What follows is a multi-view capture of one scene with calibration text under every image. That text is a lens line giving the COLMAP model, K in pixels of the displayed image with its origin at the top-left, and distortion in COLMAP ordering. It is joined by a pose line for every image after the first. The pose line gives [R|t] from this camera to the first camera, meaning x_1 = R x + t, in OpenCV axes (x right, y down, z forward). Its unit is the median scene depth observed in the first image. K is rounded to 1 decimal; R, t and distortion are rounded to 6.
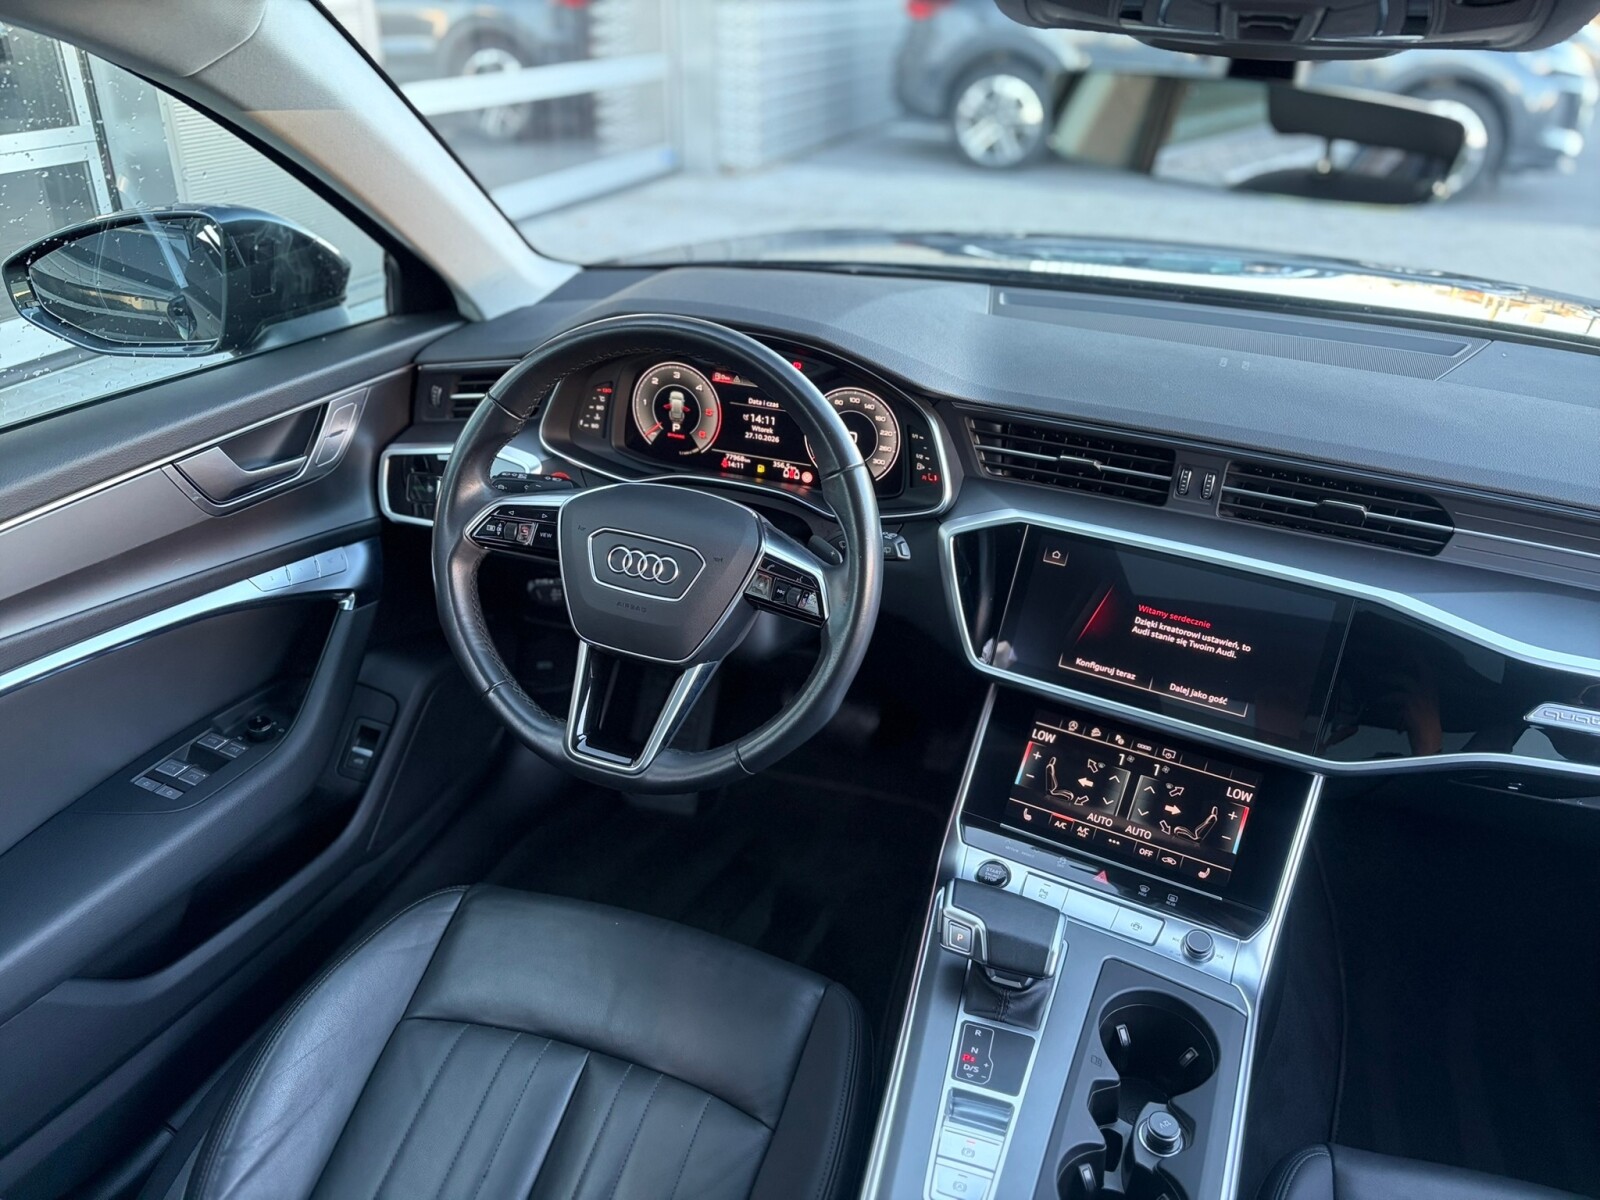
lens RADIAL K [[1206.9, 0, 805.4], [0, 1206.9, 598.0], [0, 0, 1]] dist [0.075464, -0.159865]
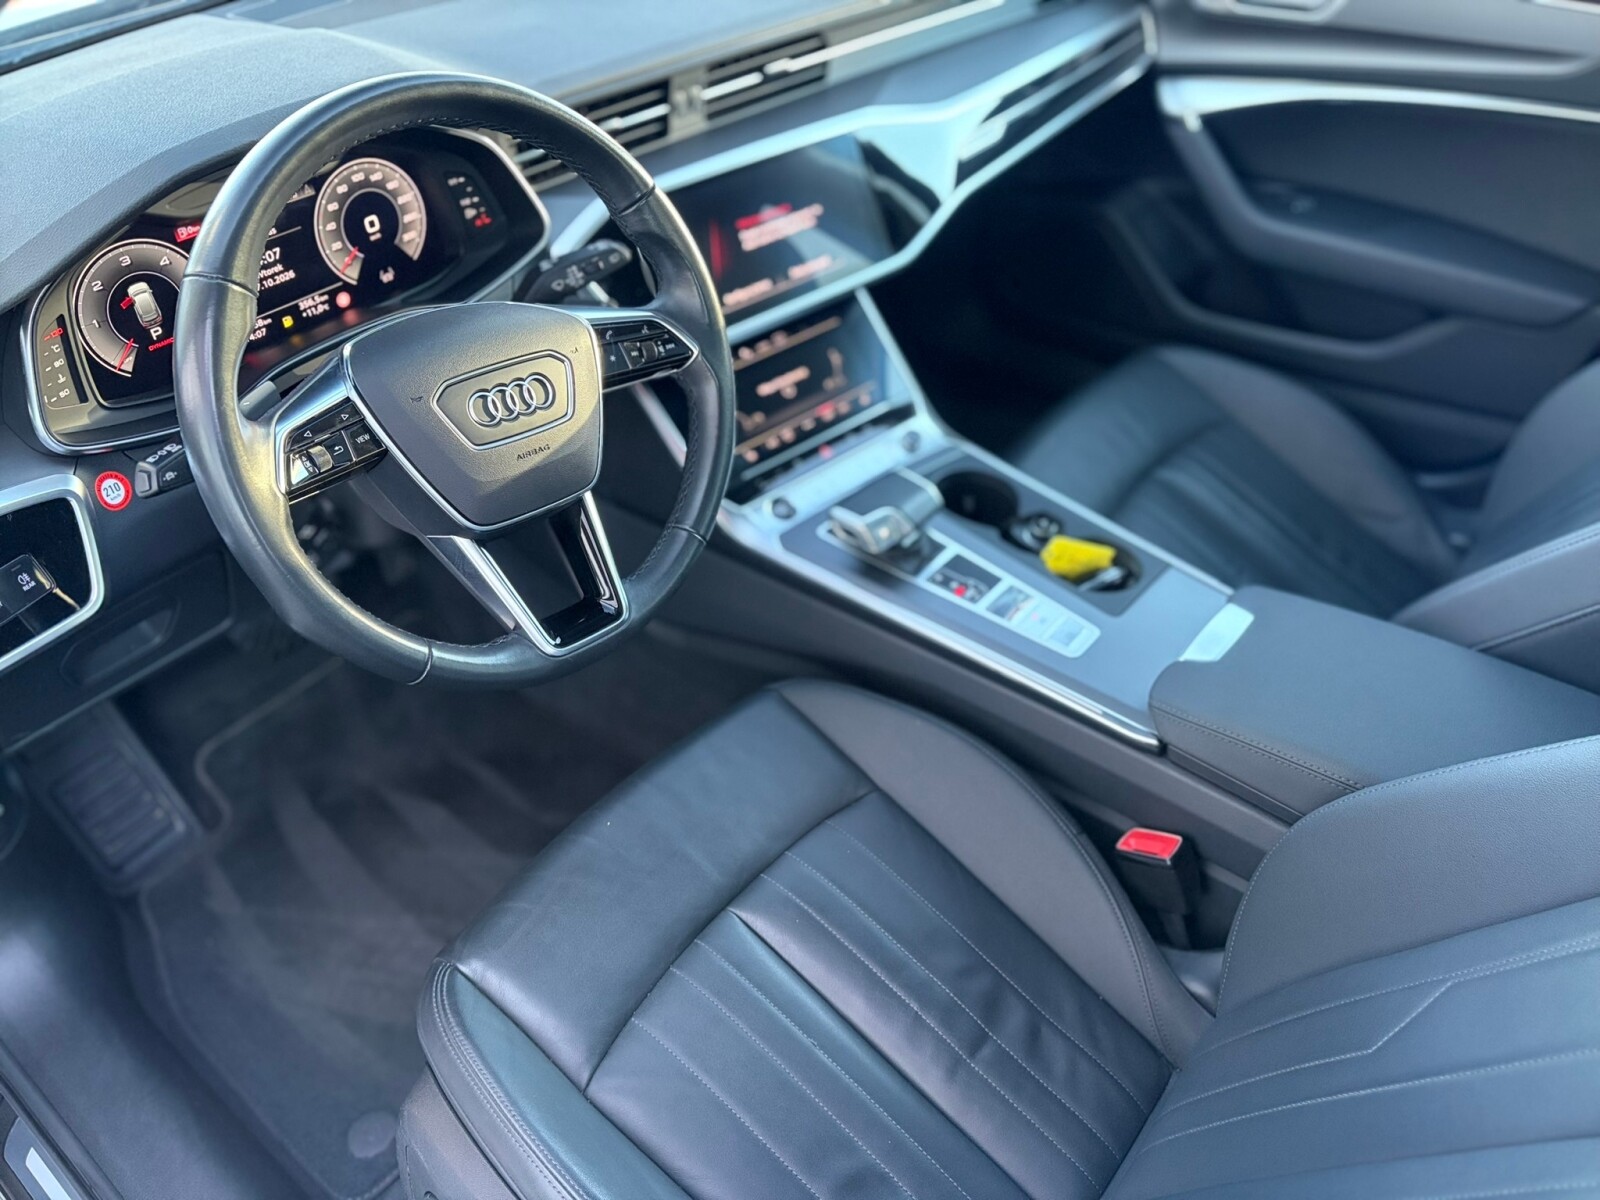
lens RADIAL K [[1220.1, 0, 803.6], [0, 1220.1, 601.7], [0, 0, 1]] dist [0.010143, -0.004183]
pose [[0.360380, -0.633807, 0.684409, -0.633395], [0.459258, 0.759180, 0.461224, -0.203509], [-0.811916, 0.148104, 0.564674, 0.371715]]
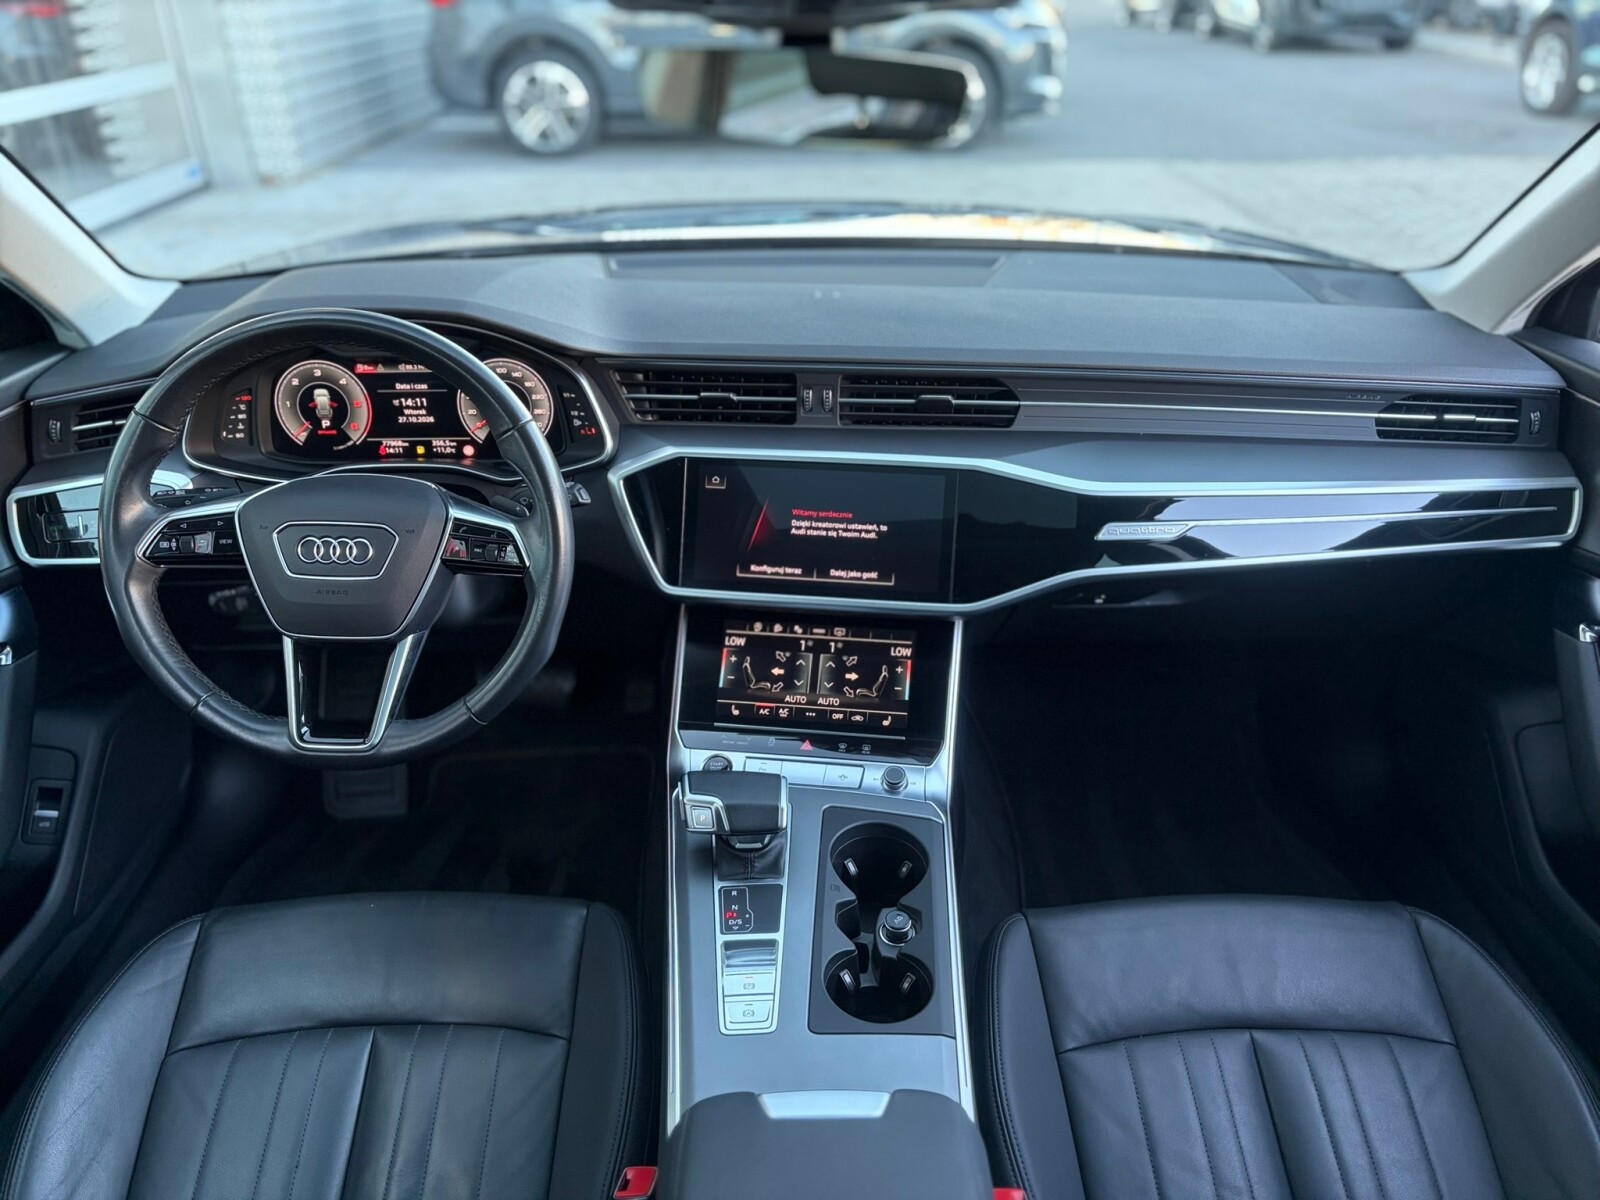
lens RADIAL K [[1206.0, 0, 813.4], [0, 1206.0, 596.7], [0, 0, 1]] dist [0.010738, -0.006529]
pose [[0.935232, -0.195383, 0.295239, -0.059692], [0.191605, 0.980574, 0.041975, 0.042043], [-0.297705, 0.017313, 0.954501, -0.098314]]
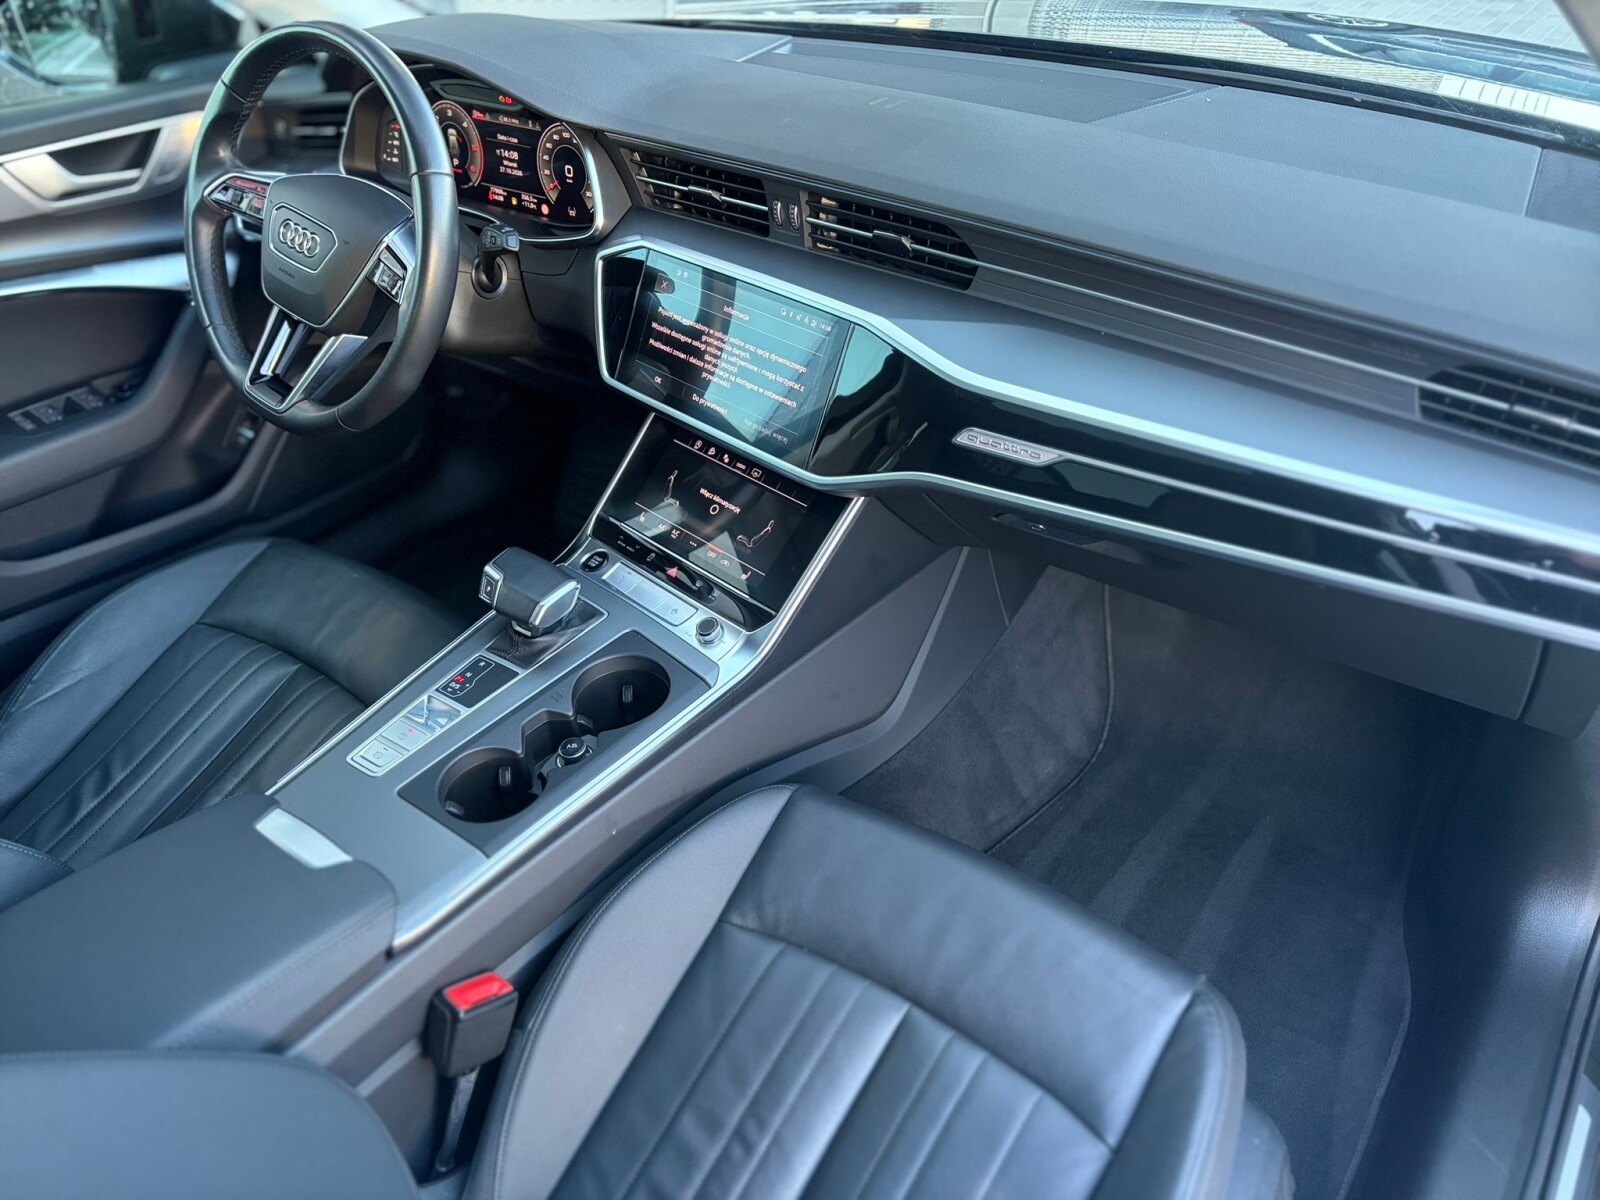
lens RADIAL K [[1220.1, 0, 803.6], [0, 1220.1, 601.7], [0, 0, 1]] dist [0.010143, -0.004183]
pose [[0.949618, 0.124948, -0.287426, 0.665803], [-0.085097, 0.985434, 0.147233, 0.077333], [0.301636, -0.115356, 0.946419, -0.034176]]
